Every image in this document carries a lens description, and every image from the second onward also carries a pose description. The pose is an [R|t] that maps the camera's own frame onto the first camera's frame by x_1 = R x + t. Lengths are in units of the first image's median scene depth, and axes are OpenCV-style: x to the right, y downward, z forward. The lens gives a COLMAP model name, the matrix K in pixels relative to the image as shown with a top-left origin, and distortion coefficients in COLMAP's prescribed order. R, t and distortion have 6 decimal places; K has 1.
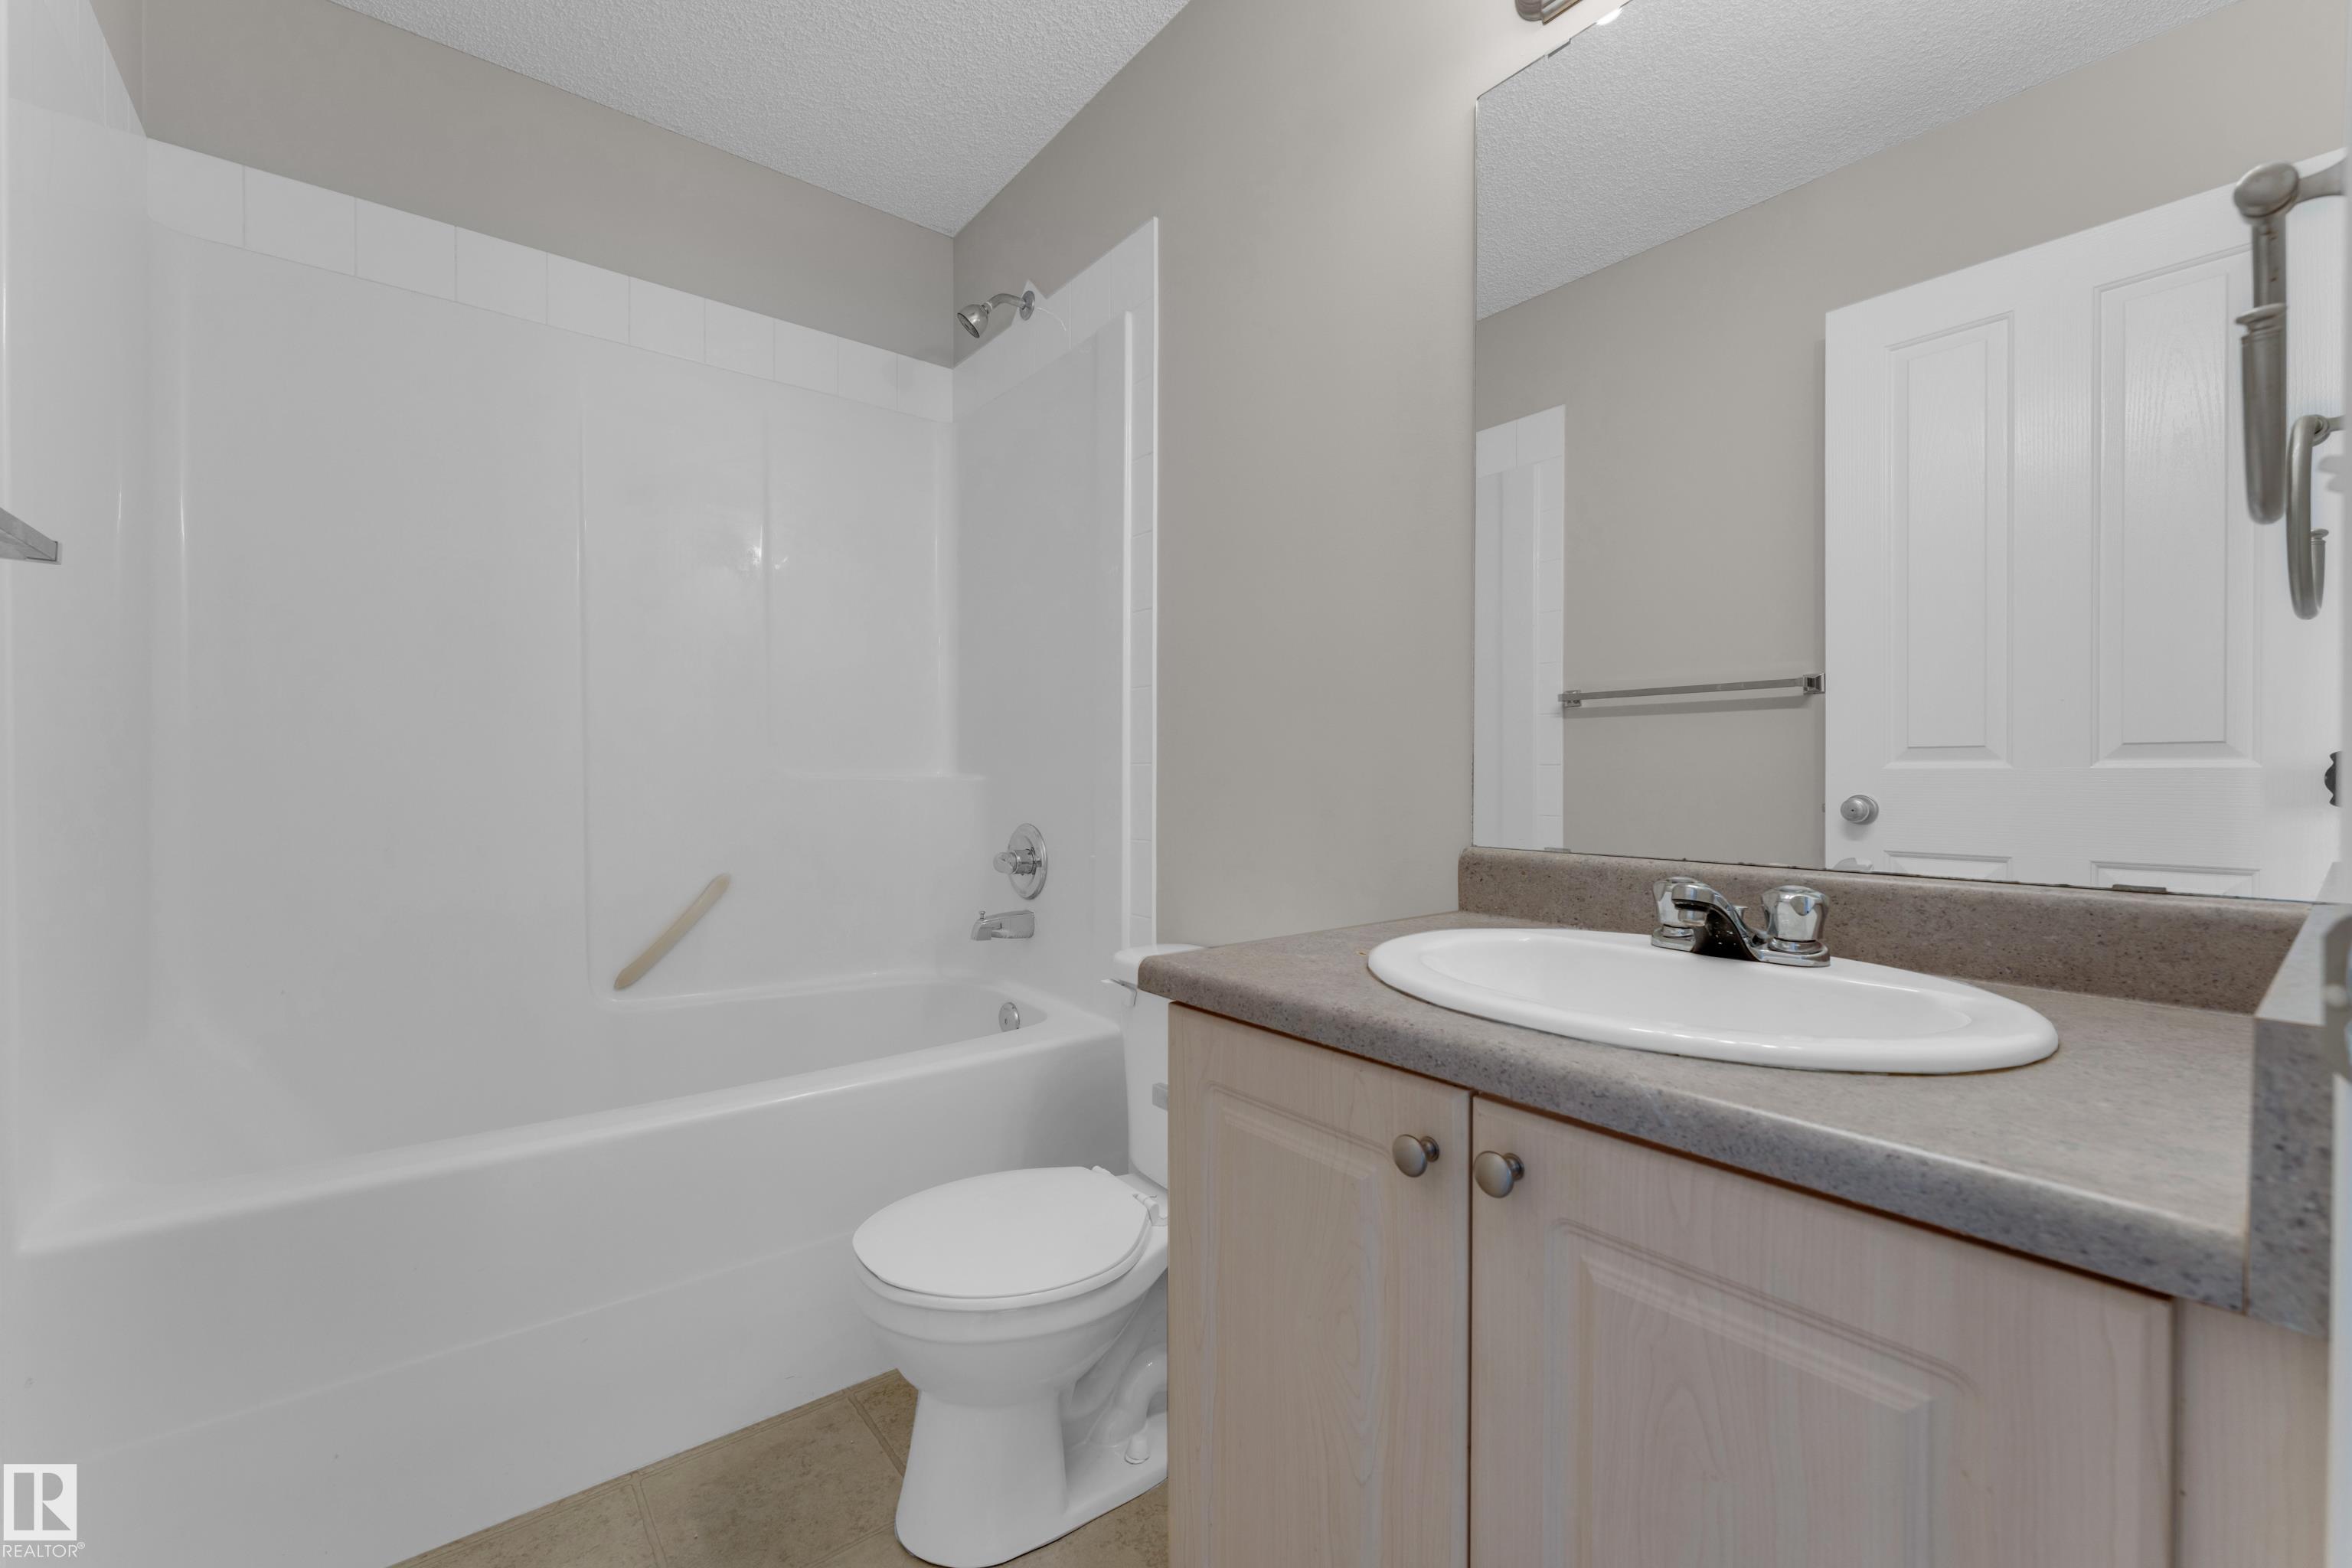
lens RADIAL K [[942.9, 0, 1173.9], [0, 942.9, 788.1], [0, 0, 1]] dist [-0.000431, -0.000216]
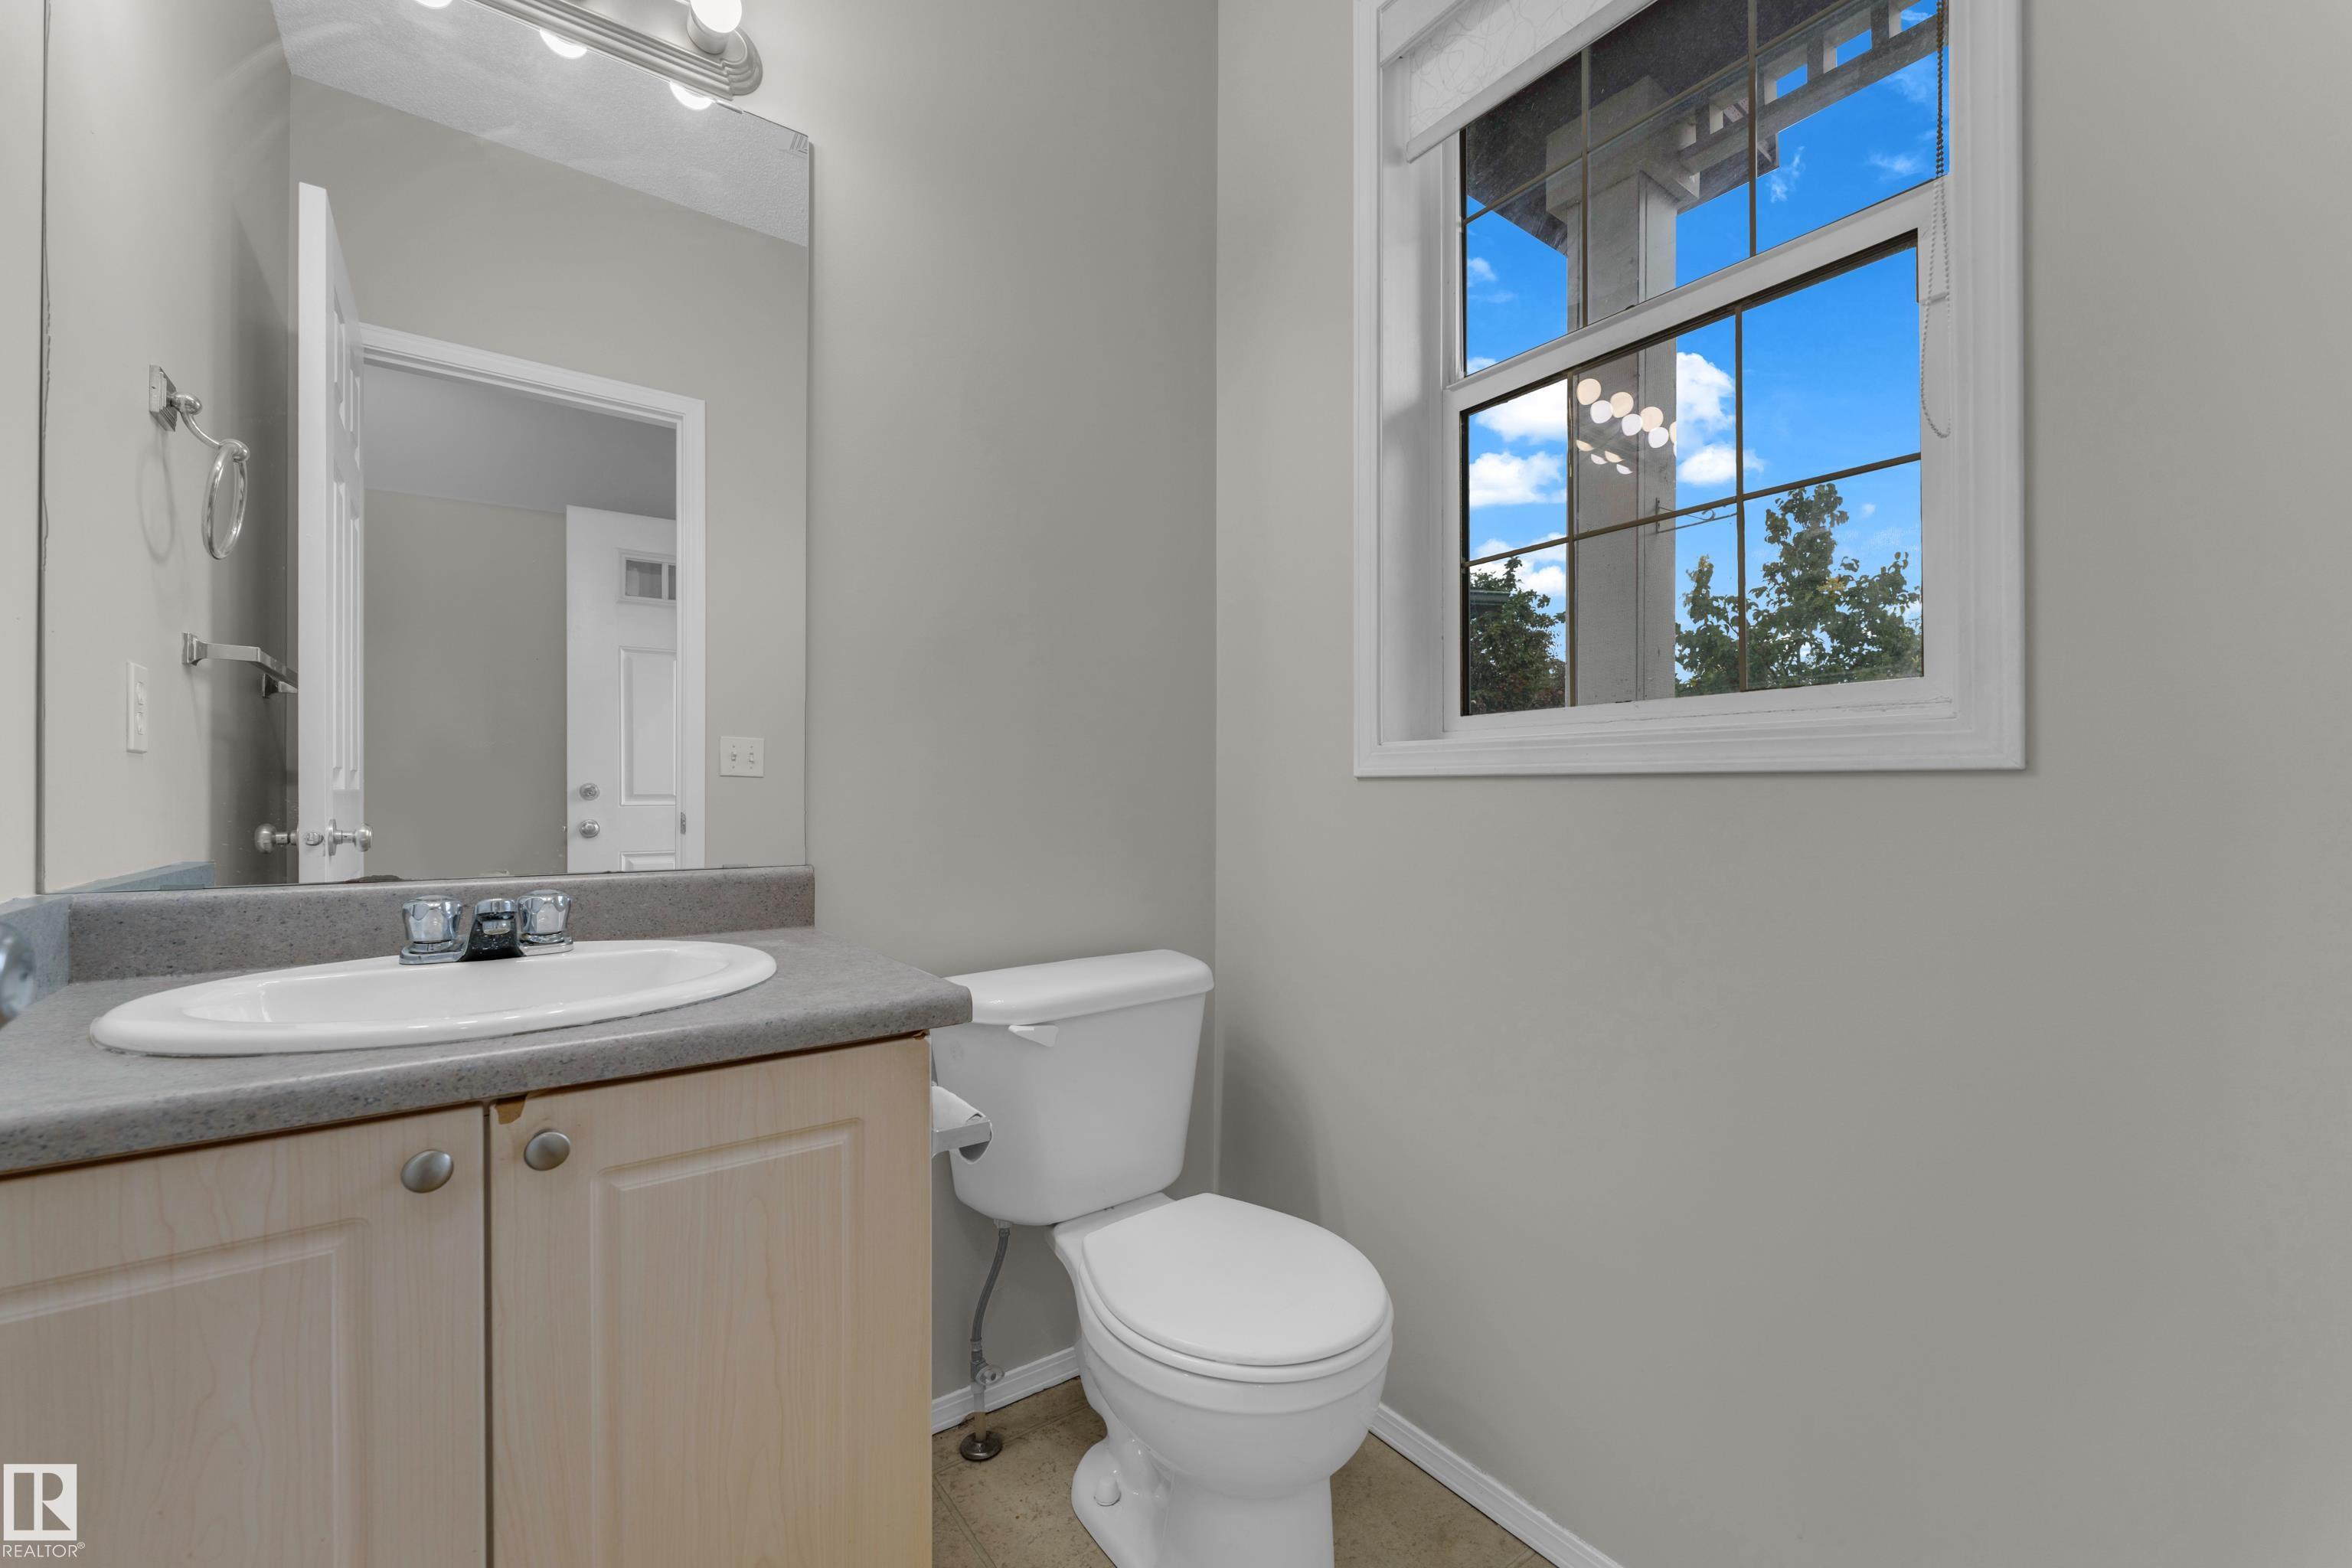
lens RADIAL K [[942.9, 0, 1173.9], [0, 942.9, 788.1], [0, 0, 1]] dist [-0.000431, -0.000216]
pose [[0.034351, 0.001099, 0.999409, -0.561221], [-0.002966, 0.999995, -0.000998, -0.031944], [-0.999405, -0.002930, 0.034354, 0.134072]]
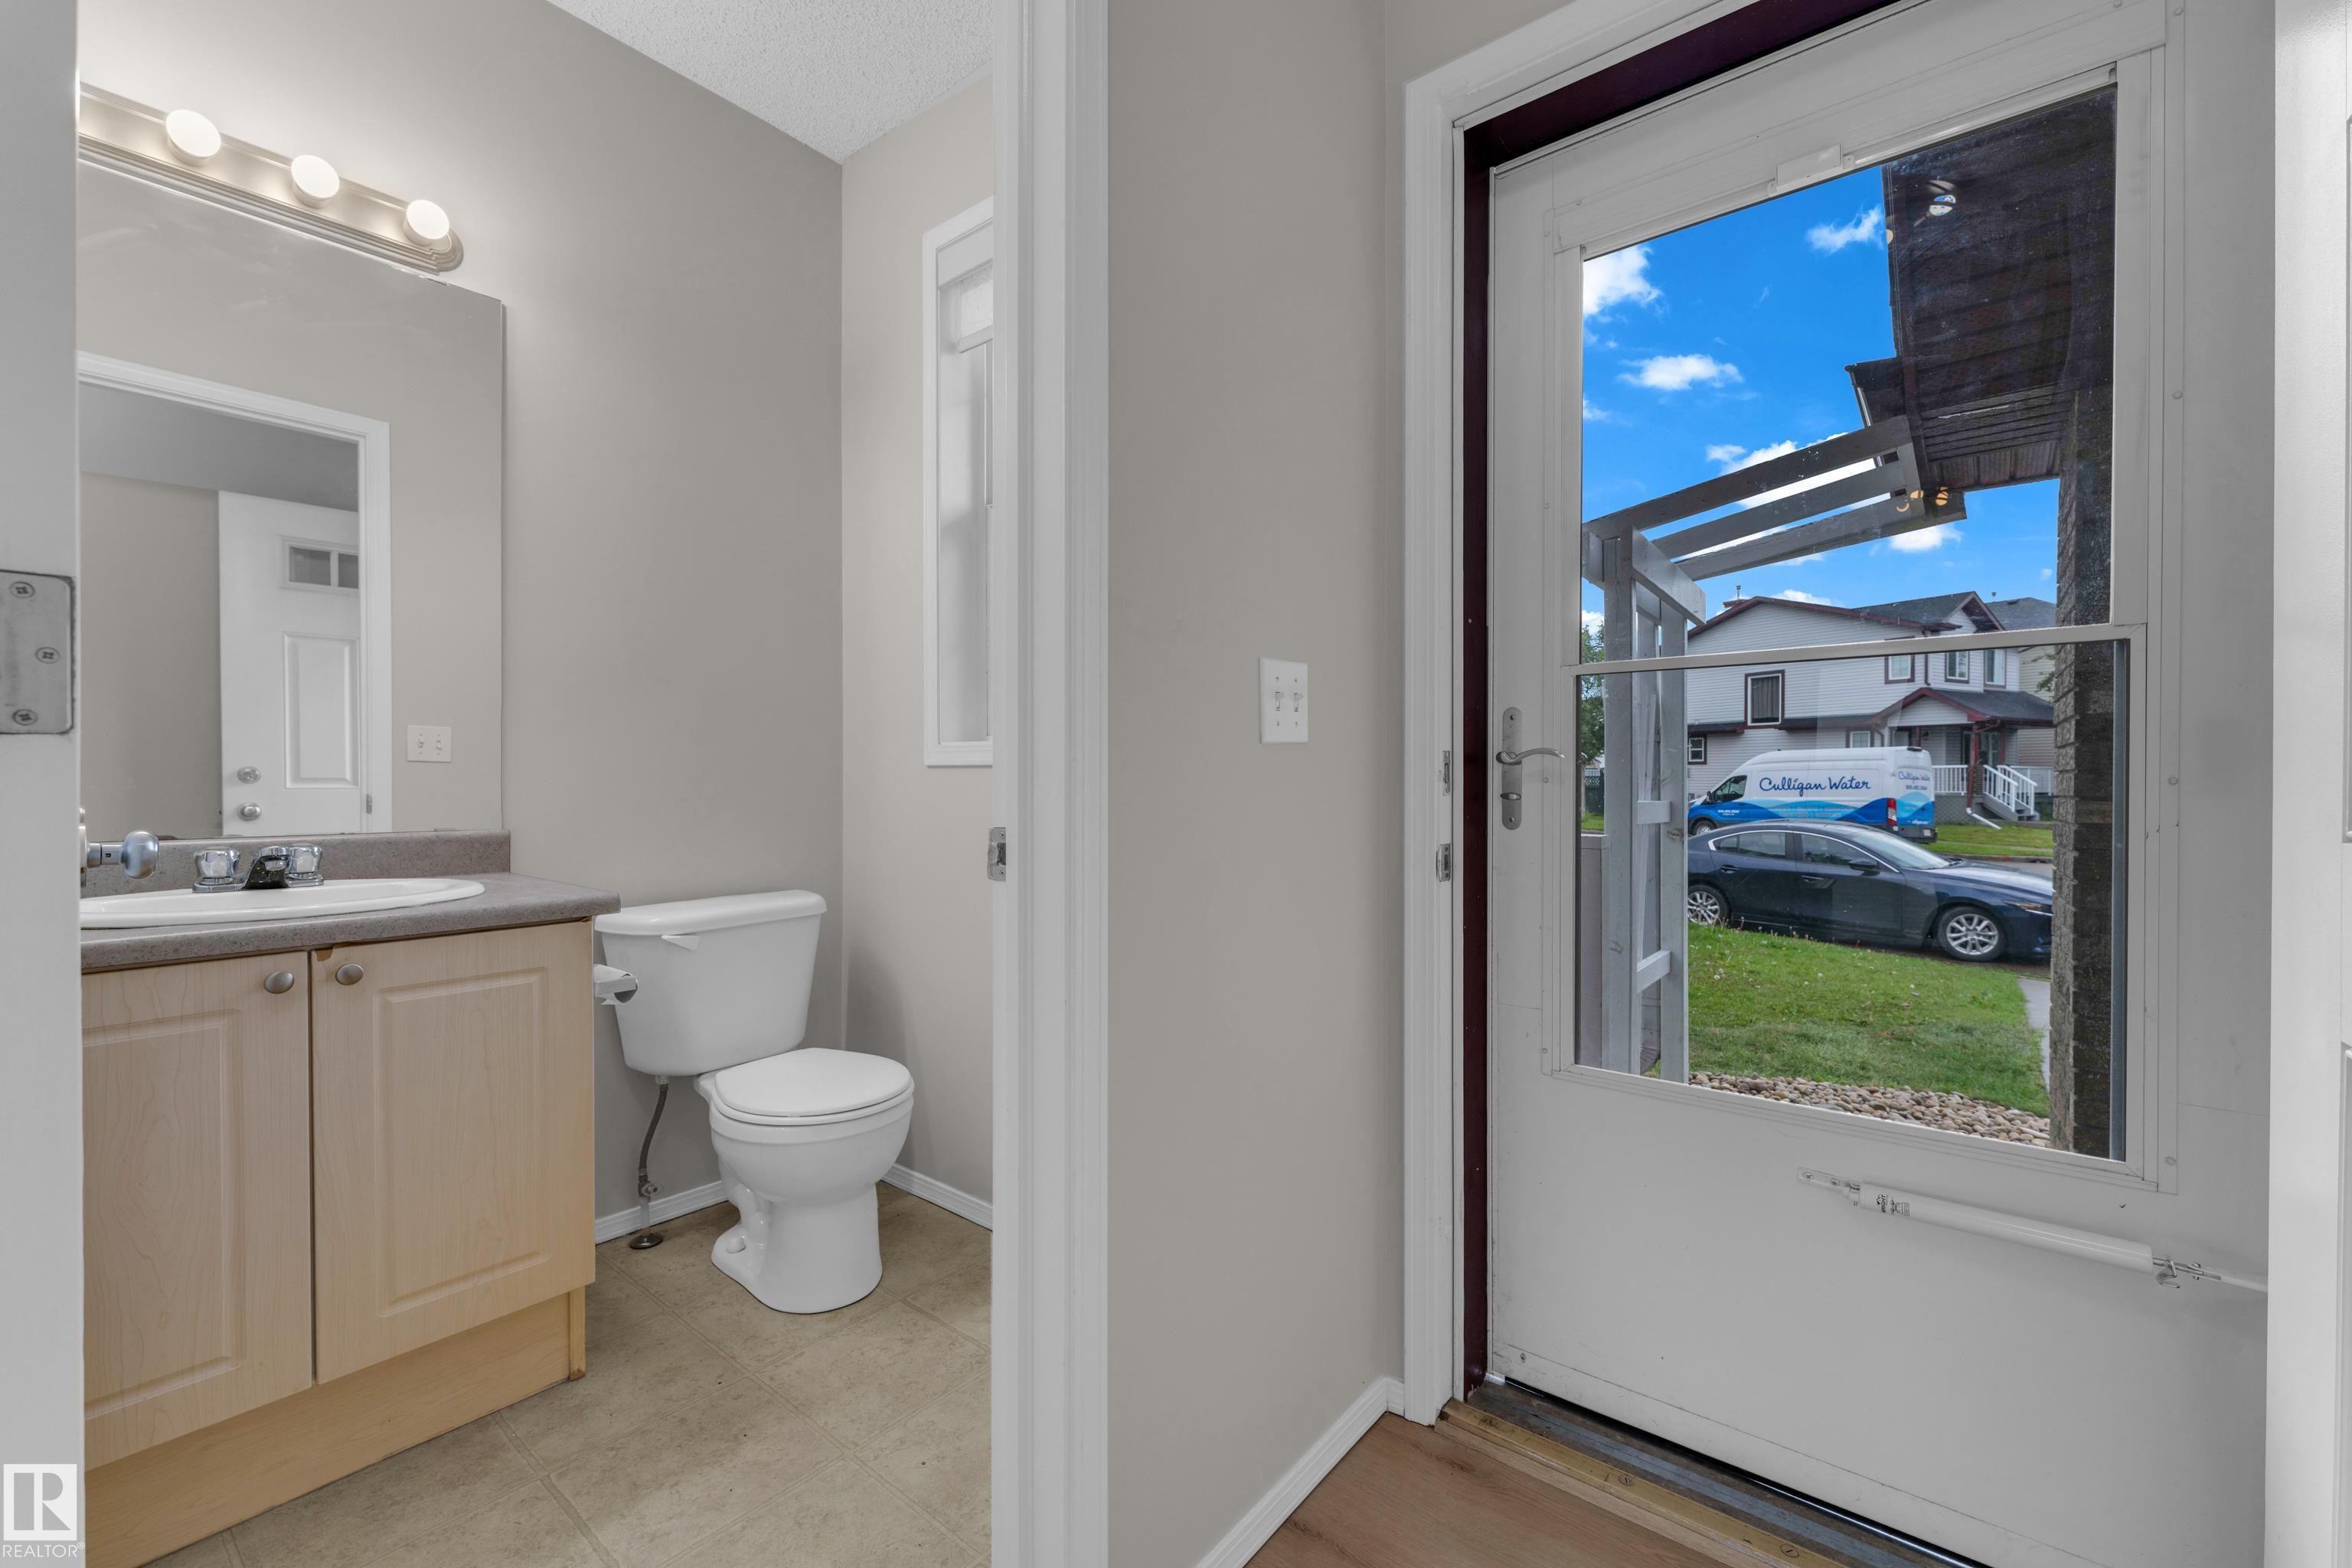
lens RADIAL K [[956.7, 0, 1165.6], [0, 956.7, 782.9], [0, 0, 1]] dist [0.000179, -0.000143]
pose [[-0.211237, -0.010696, 0.977376, -1.505160], [-0.004408, 0.999940, 0.009990, -0.038526], [-0.977425, -0.002198, -0.211272, -0.233058]]
